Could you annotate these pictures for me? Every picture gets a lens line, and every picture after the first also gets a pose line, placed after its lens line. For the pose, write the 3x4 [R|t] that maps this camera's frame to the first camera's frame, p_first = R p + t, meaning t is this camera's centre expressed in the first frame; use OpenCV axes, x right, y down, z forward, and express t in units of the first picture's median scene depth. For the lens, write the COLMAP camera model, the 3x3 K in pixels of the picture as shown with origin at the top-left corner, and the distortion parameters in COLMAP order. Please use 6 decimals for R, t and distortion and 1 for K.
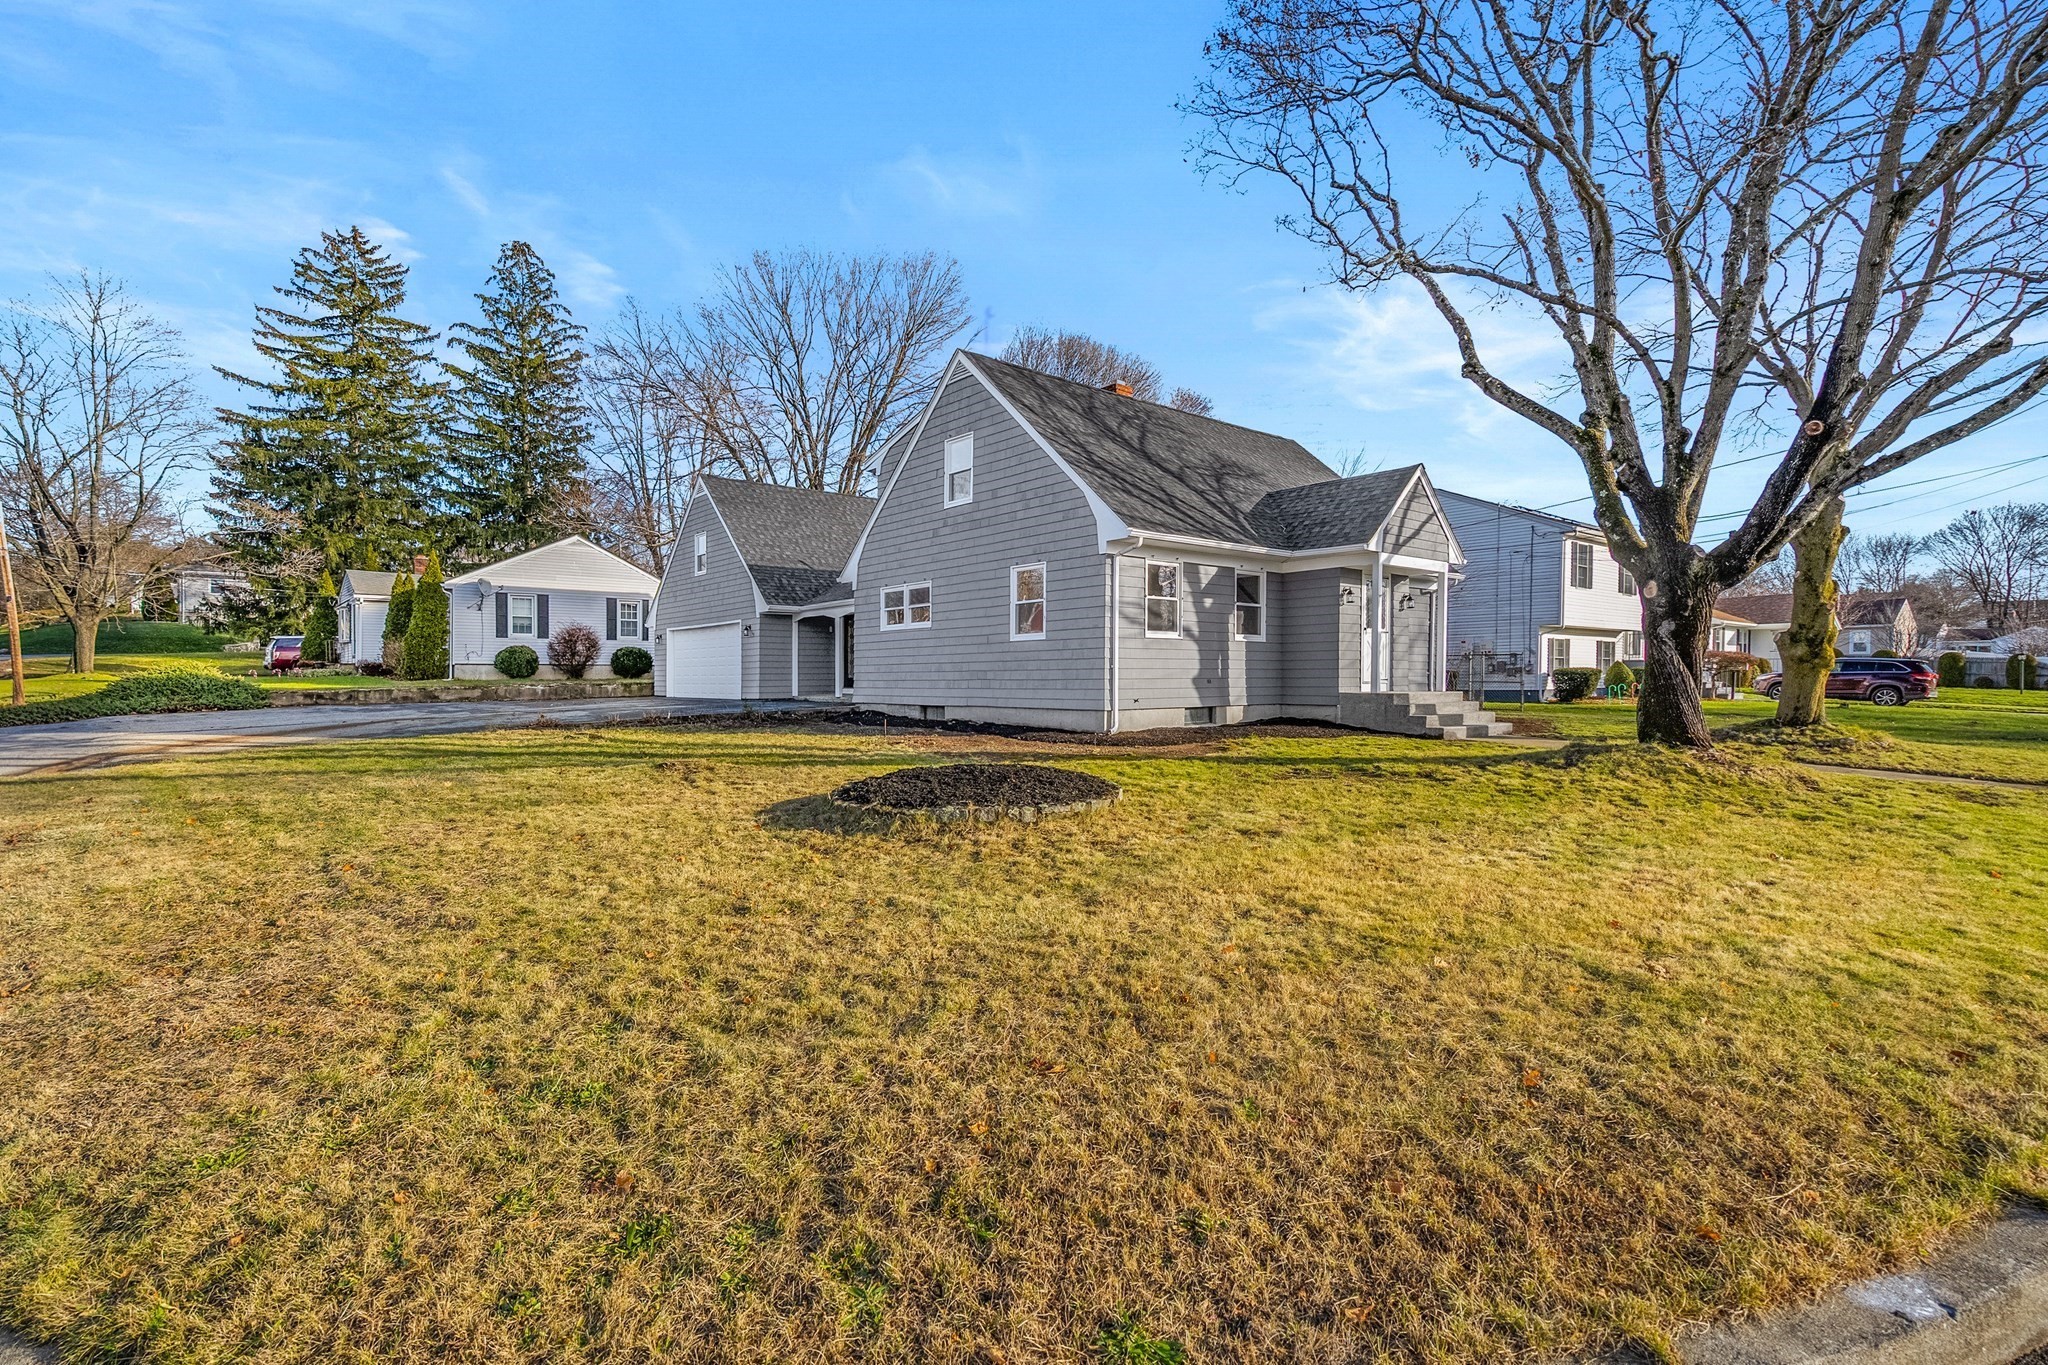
lens RADIAL K [[924.7, 0, 1023.3], [0, 924.7, 685.4], [0, 0, 1]] dist [0.015722, 0.002949]
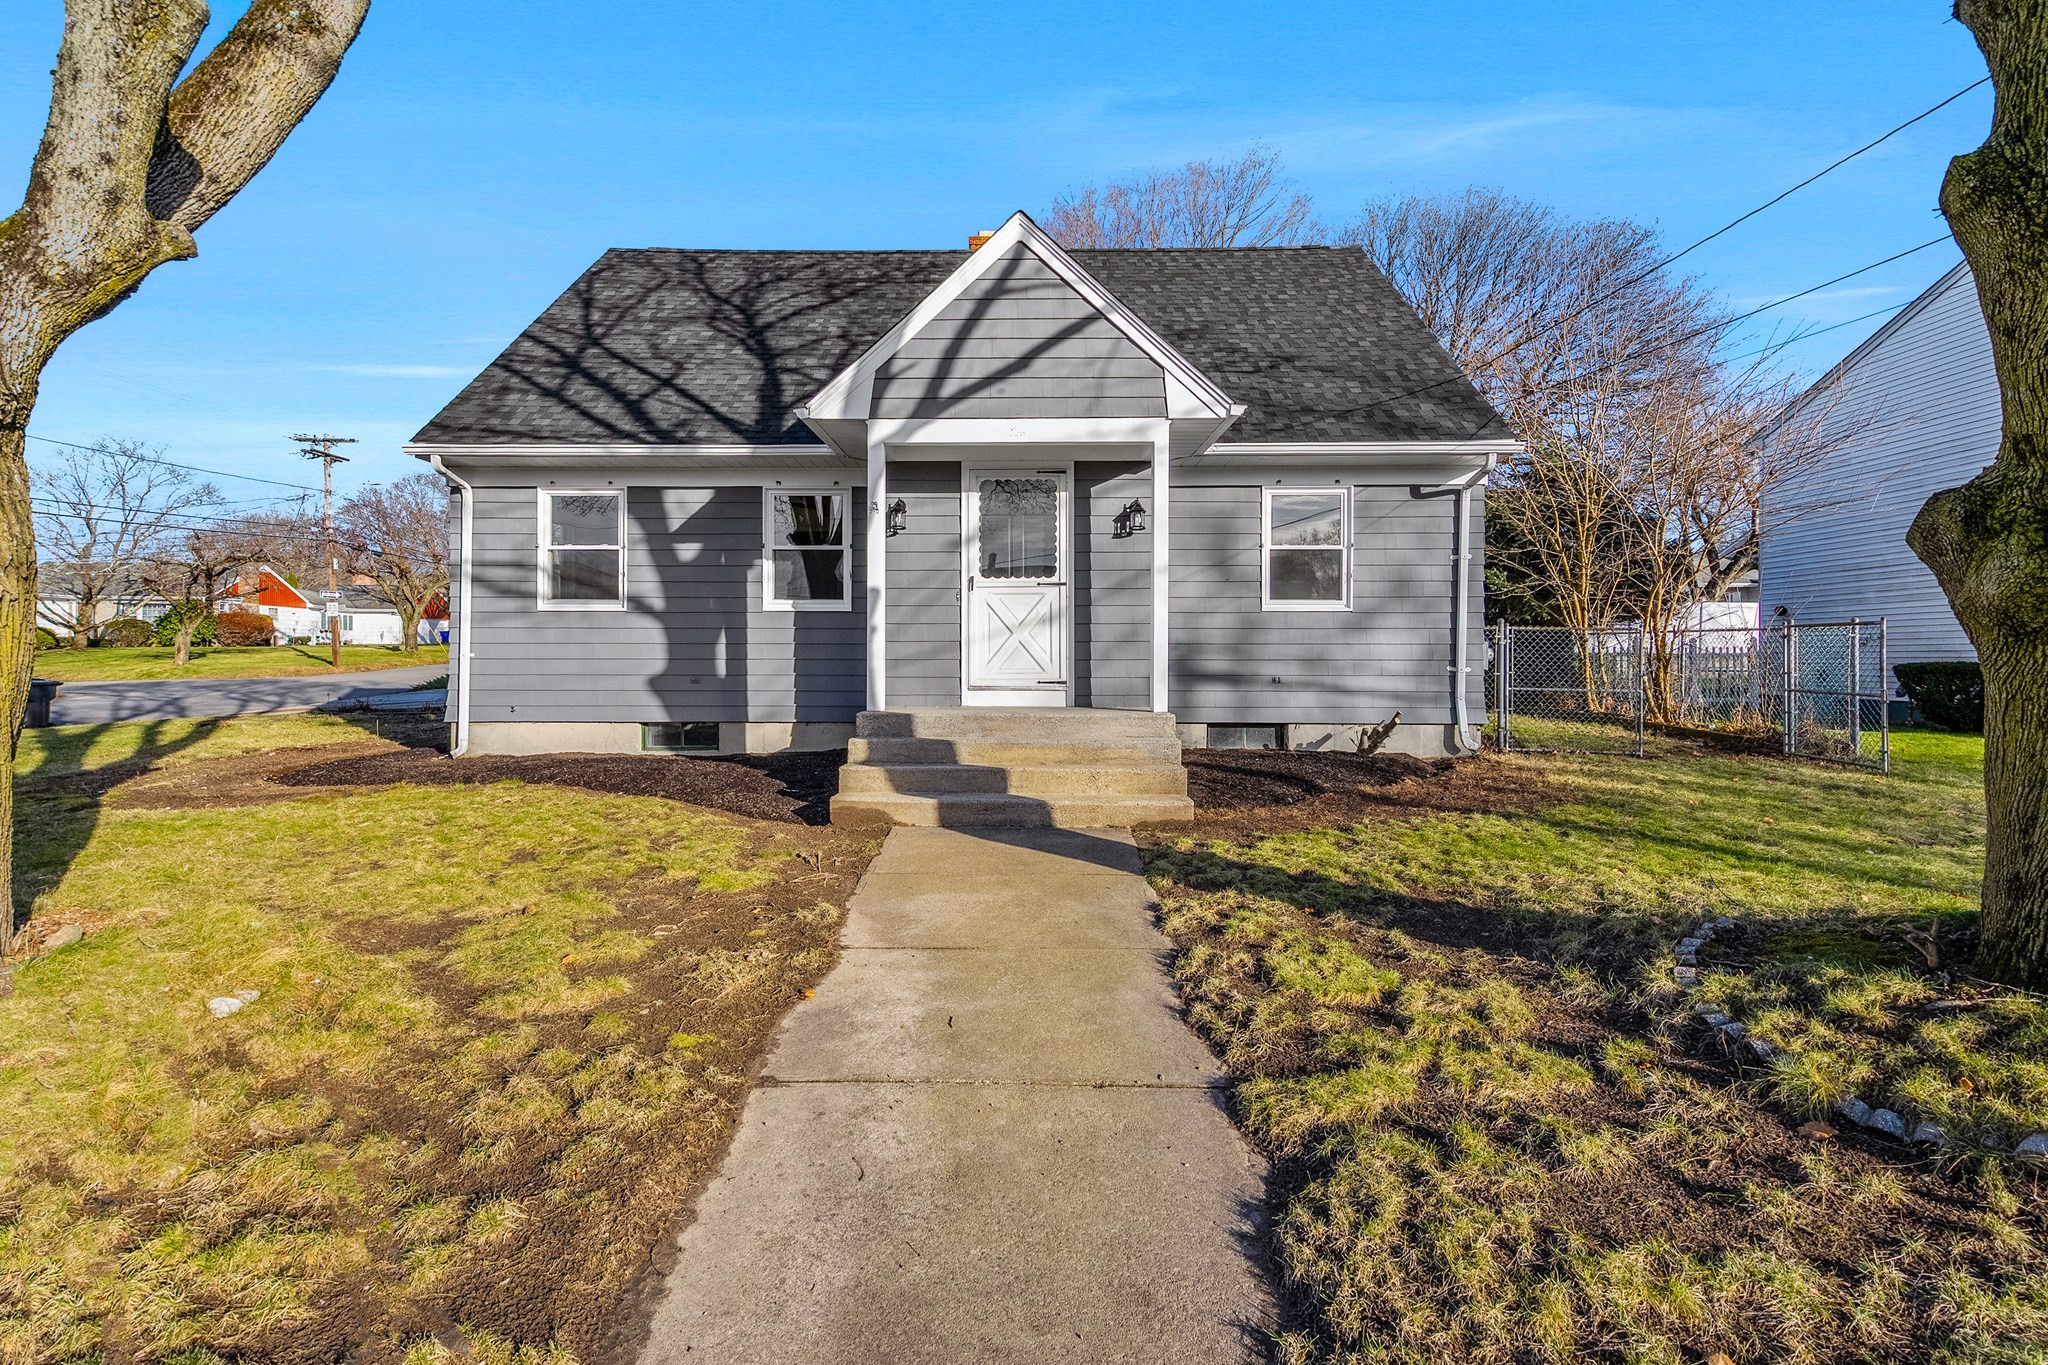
lens RADIAL K [[924.7, 0, 1019.6], [0, 924.7, 668.8], [0, 0, 1]] dist [0.015722, 0.002949]
pose [[0.769723, 0.007856, -0.638330, 0.749926], [-0.001460, 0.999943, 0.010546, -0.019860], [0.638376, -0.007186, 0.769691, 0.674115]]
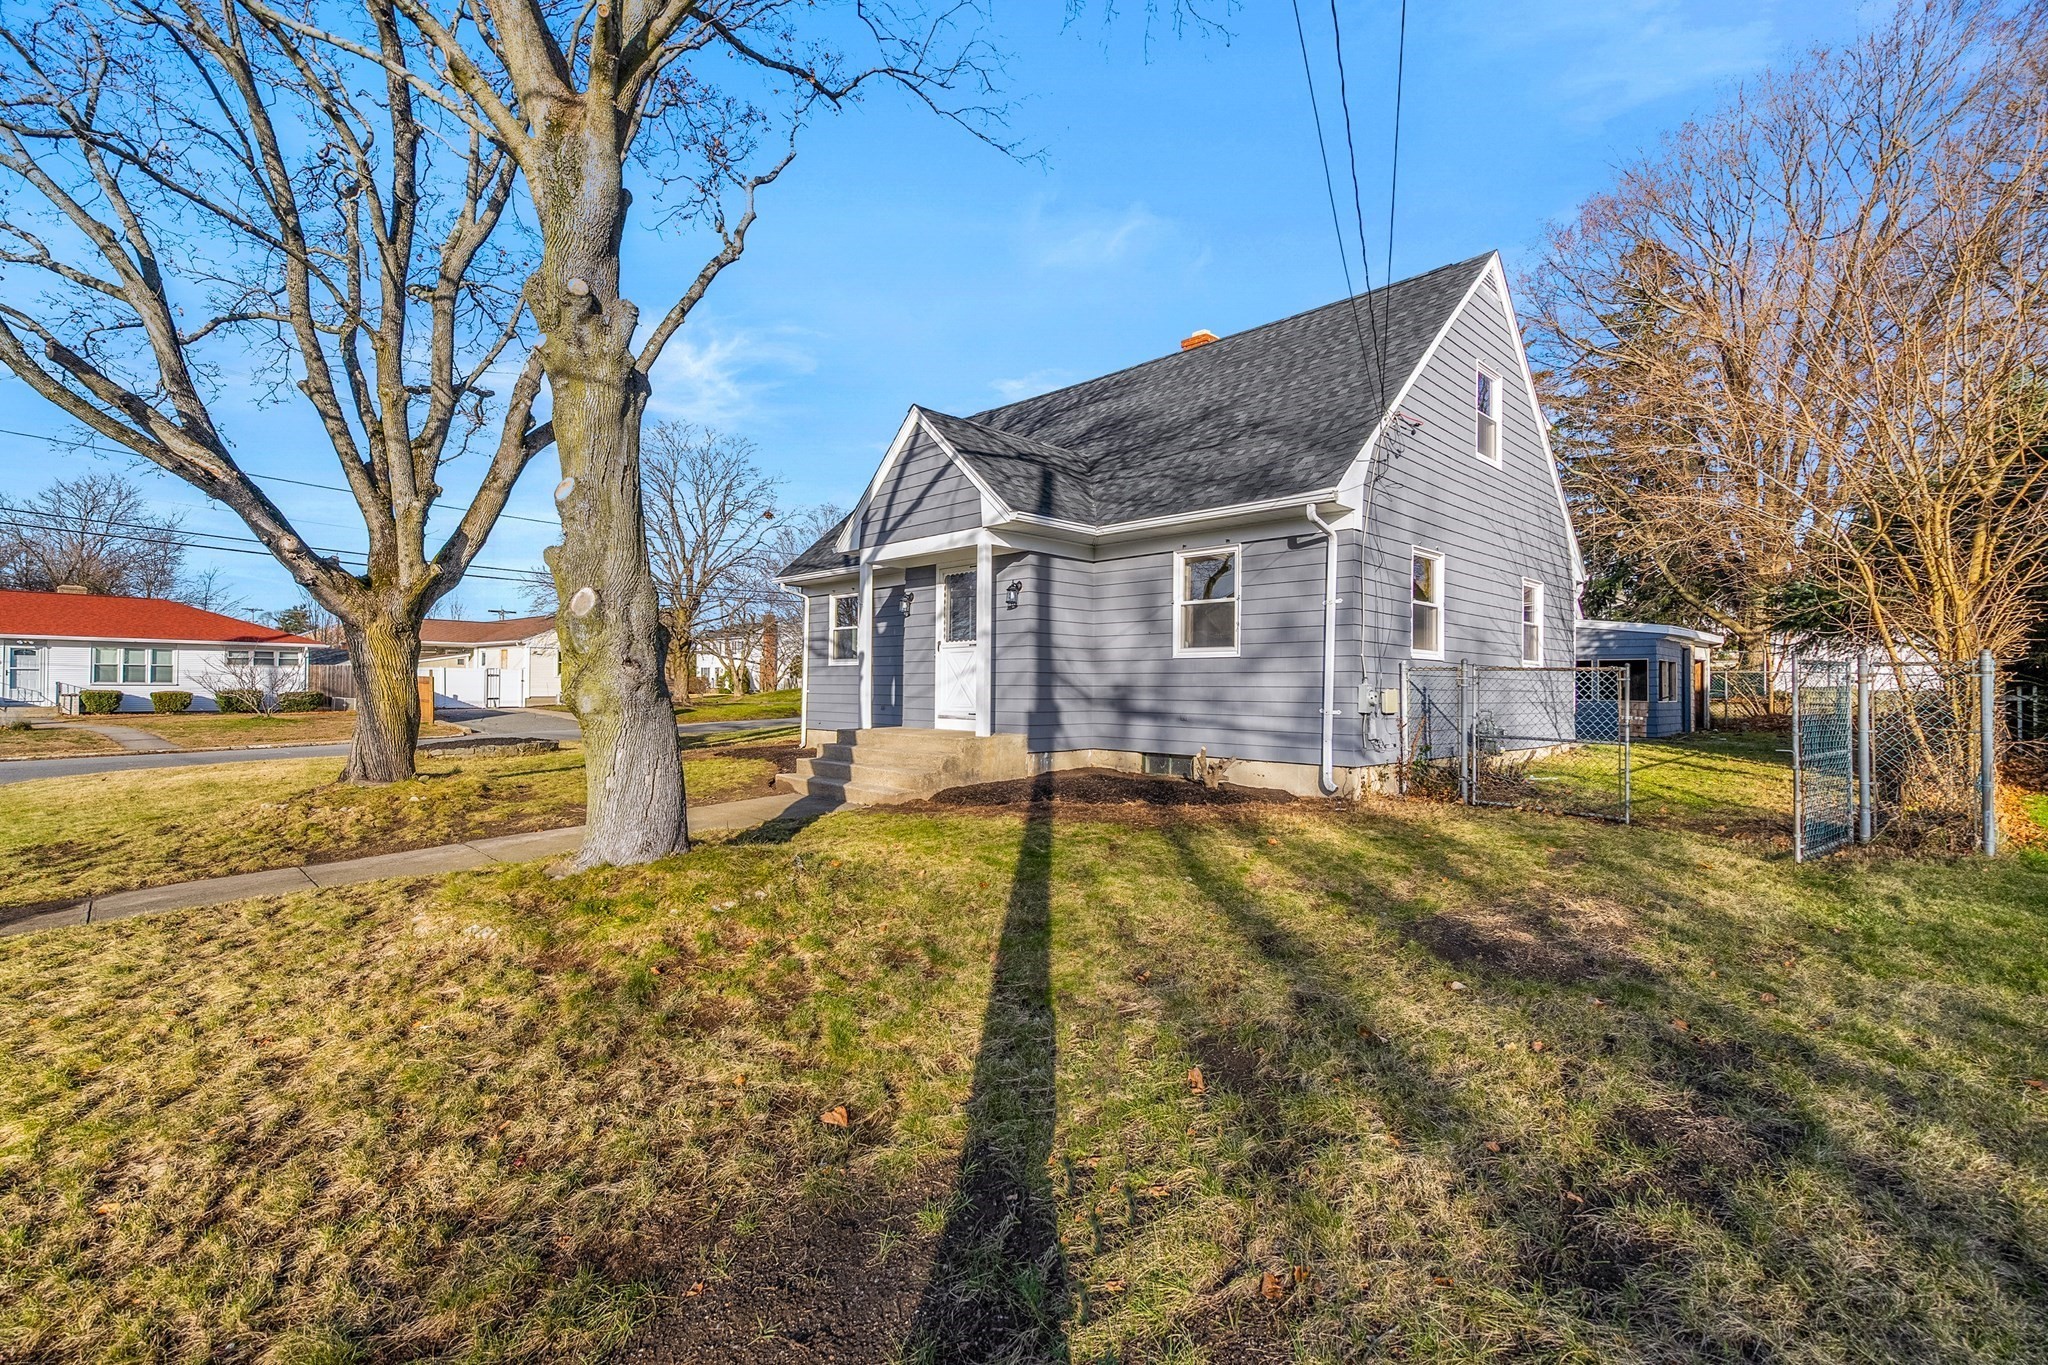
lens RADIAL K [[924.7, 0, 1039.7], [0, 924.7, 679.5], [0, 0, 1]] dist [0.015722, 0.002949]
pose [[0.102019, -0.007471, -0.994754, 1.173647], [-0.007061, 0.999941, -0.008234, -0.028502], [0.994757, 0.007864, 0.101960, 1.065684]]
